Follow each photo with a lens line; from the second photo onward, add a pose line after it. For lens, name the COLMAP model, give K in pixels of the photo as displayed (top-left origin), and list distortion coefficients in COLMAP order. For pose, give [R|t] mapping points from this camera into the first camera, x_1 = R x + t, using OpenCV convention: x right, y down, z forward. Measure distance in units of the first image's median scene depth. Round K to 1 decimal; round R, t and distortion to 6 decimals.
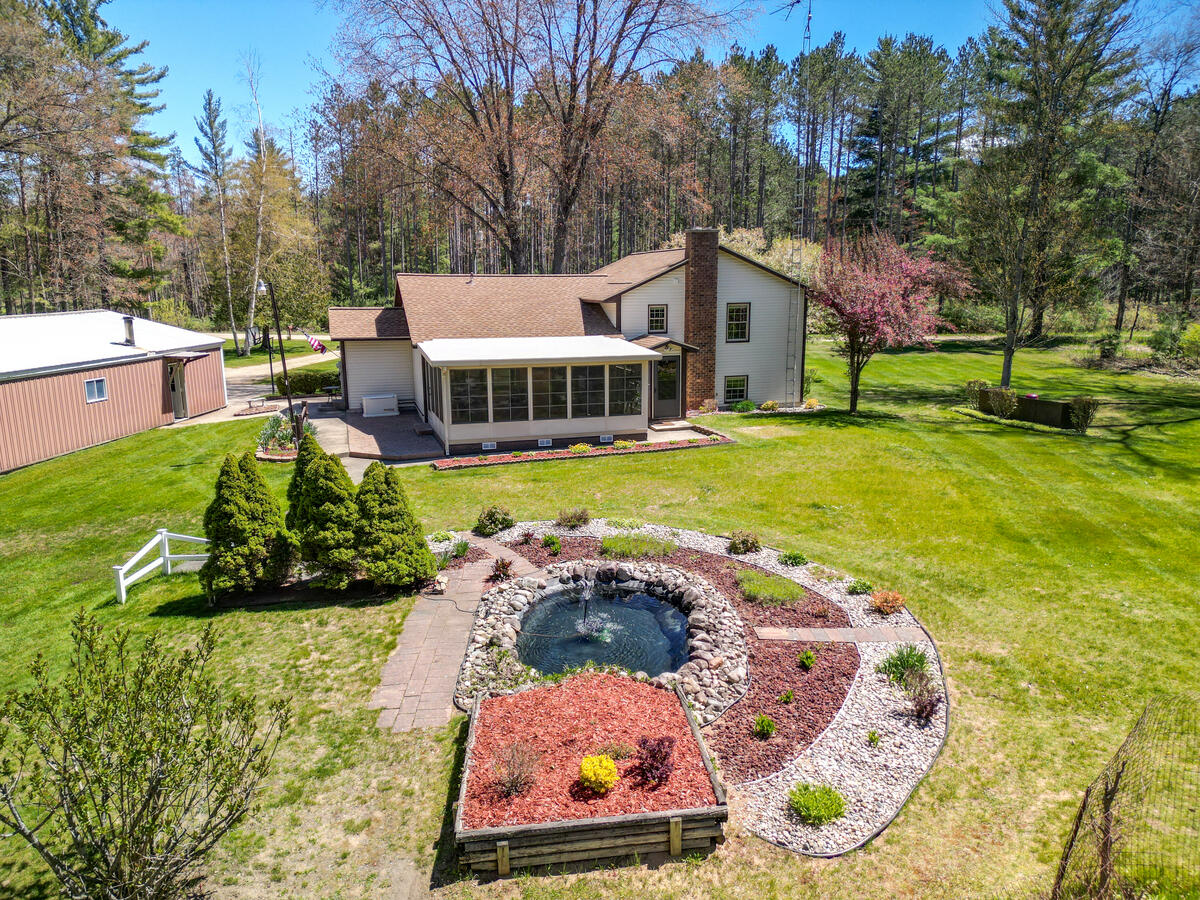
lens RADIAL K [[846.1, 0, 605.2], [0, 846.1, 445.0], [0, 0, 1]] dist [0.061771, -0.016849]
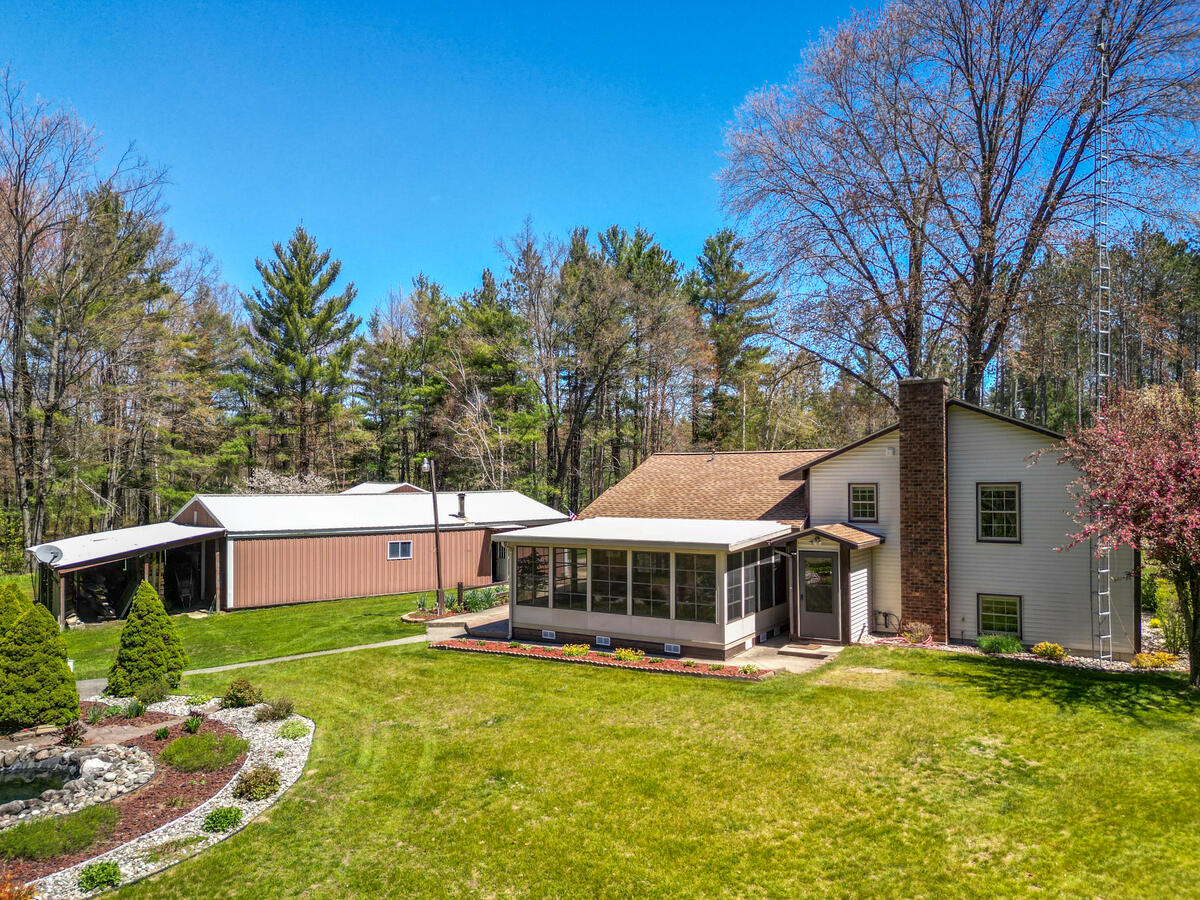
lens RADIAL K [[861.2, 0, 594.9], [0, 861.2, 462.0], [0, 0, 1]] dist [0.056291, -0.045008]
pose [[0.641431, -0.017305, -0.766985, 0.470014], [-0.142849, 0.979568, -0.141567, -0.044100], [0.753764, 0.200368, 0.625853, 0.346812]]
